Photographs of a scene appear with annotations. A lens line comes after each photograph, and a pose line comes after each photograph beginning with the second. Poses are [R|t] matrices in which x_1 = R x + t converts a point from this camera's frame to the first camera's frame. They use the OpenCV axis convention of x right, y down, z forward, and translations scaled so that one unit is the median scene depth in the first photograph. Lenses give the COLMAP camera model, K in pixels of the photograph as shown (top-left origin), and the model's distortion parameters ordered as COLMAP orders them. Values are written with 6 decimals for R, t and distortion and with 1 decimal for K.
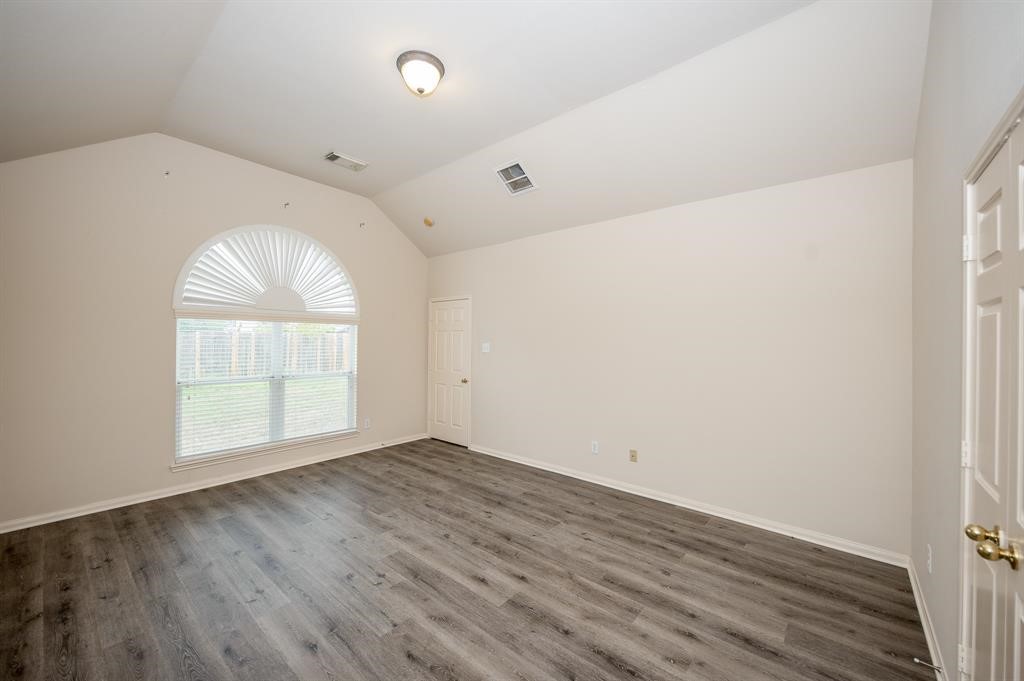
lens RADIAL K [[392.8, 0, 515.3], [0, 392.8, 341.2], [0, 0, 1]] dist [0.011115, -0.004821]
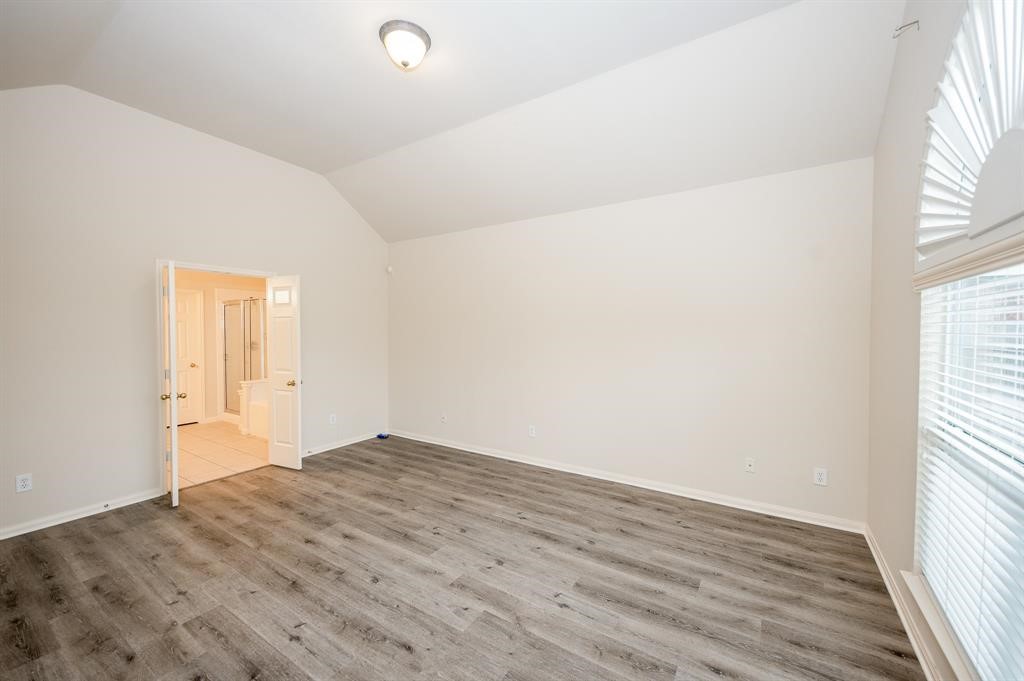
lens RADIAL K [[392.8, 0, 510.8], [0, 392.8, 337.3], [0, 0, 1]] dist [0.011115, -0.004821]
pose [[-0.992533, -0.006347, -0.121808, -0.376250], [-0.008726, 0.999781, 0.019013, -0.006713], [0.121661, 0.019934, -0.992372, 1.977715]]
